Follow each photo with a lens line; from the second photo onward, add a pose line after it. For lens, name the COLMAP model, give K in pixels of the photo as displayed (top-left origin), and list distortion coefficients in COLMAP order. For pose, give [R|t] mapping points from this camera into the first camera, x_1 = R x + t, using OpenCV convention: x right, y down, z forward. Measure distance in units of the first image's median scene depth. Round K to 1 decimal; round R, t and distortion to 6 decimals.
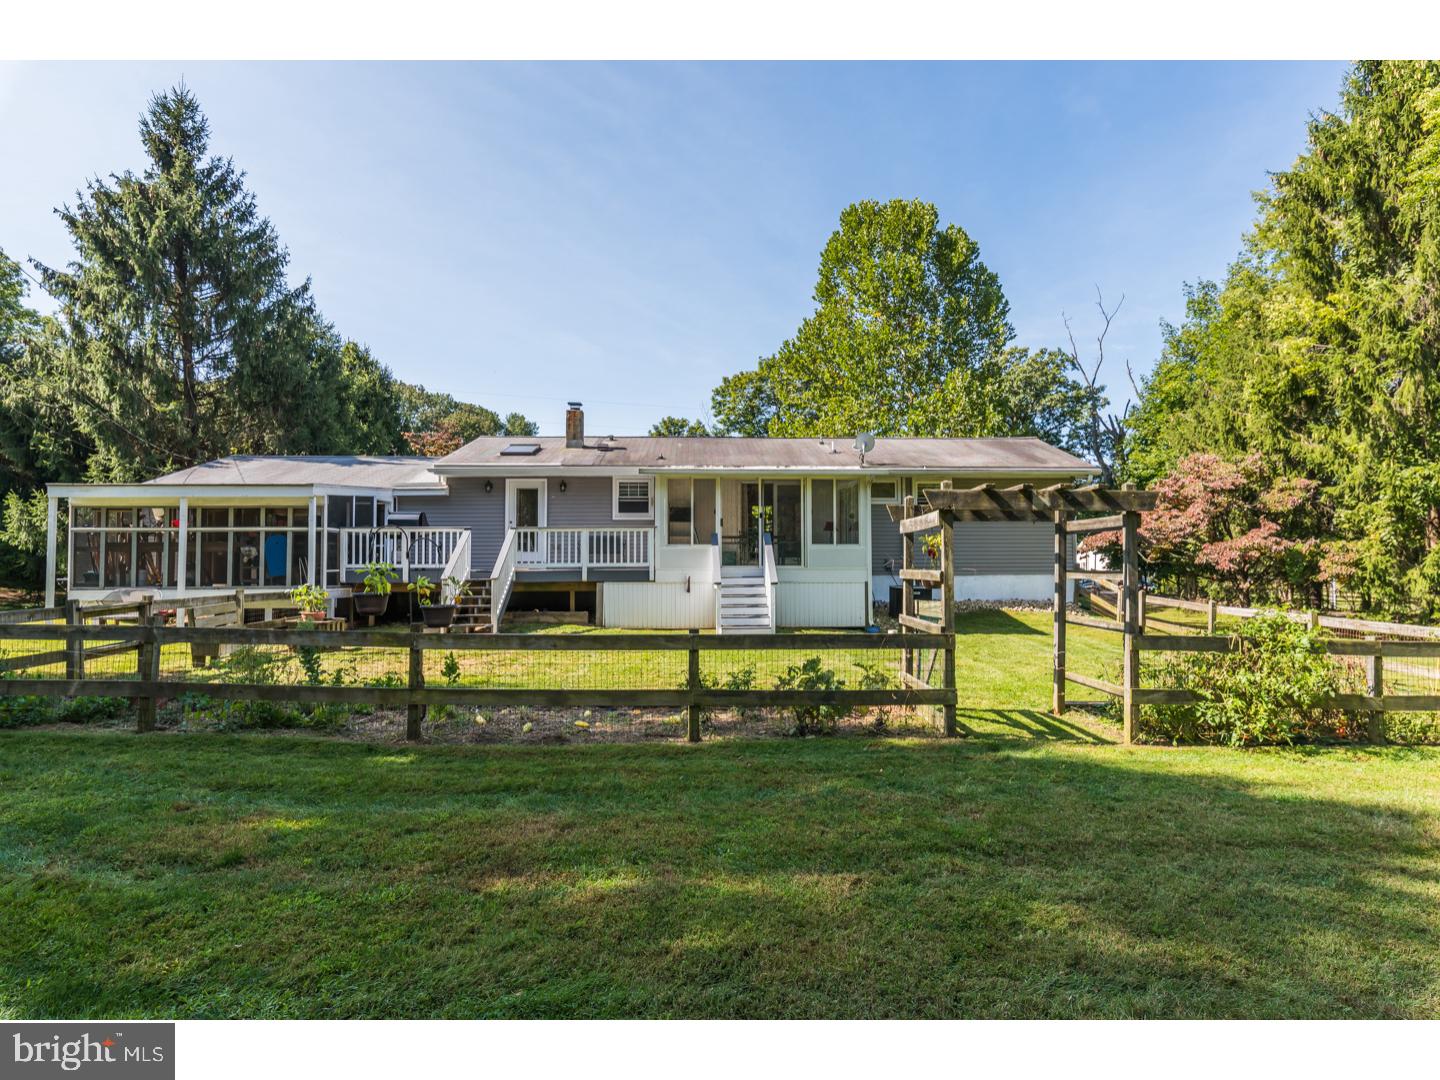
lens RADIAL K [[776.4, 0, 720.0], [0, 776.4, 540.0], [0, 0, 1]] dist [-0.004707, -0.000863]
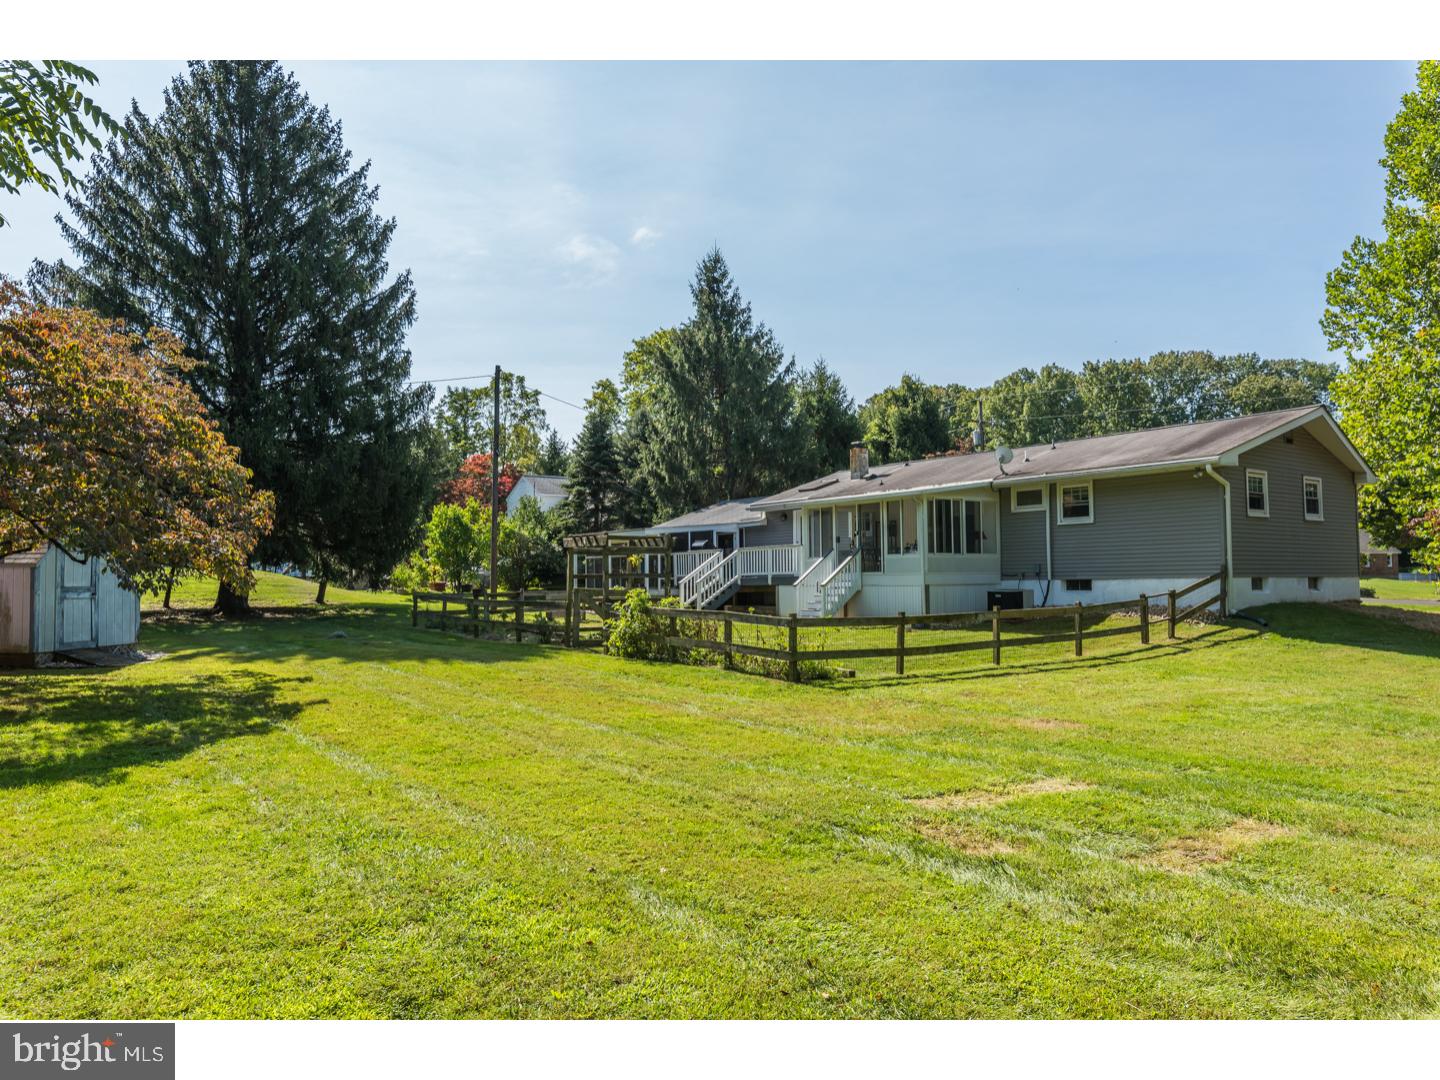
lens RADIAL K [[1016.0, 0, 720.0], [0, 1016.0, 540.0], [0, 0, 1]] dist [0.003307, 0.000229]
pose [[0.560591, -0.038472, -0.827198, 1.102041], [0.035749, 0.999113, -0.022241, 0.007699], [0.827321, -0.017103, 0.561470, -0.103865]]
